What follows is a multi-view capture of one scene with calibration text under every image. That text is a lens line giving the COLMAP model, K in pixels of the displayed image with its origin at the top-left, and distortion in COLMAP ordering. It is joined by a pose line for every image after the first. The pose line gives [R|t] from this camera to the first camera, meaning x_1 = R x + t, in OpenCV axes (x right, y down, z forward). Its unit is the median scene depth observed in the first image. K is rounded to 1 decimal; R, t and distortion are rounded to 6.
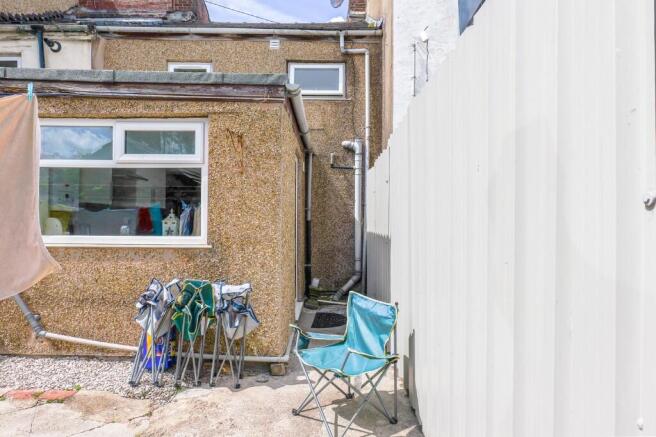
lens RADIAL K [[395.3, 0, 328.0], [0, 395.3, 218.5], [0, 0, 1]] dist [-0.021150, 0.020621]
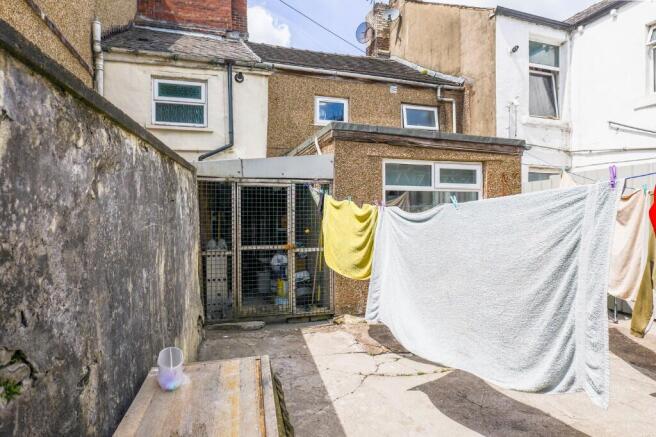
lens RADIAL K [[395.3, 0, 328.0], [0, 395.3, 218.5], [0, 0, 1]] dist [-0.021150, 0.020621]
pose [[0.955779, -0.006148, 0.294022, -0.750609], [0.003716, 0.999954, 0.008828, -0.017456], [-0.294063, -0.007346, 0.955758, -0.218165]]
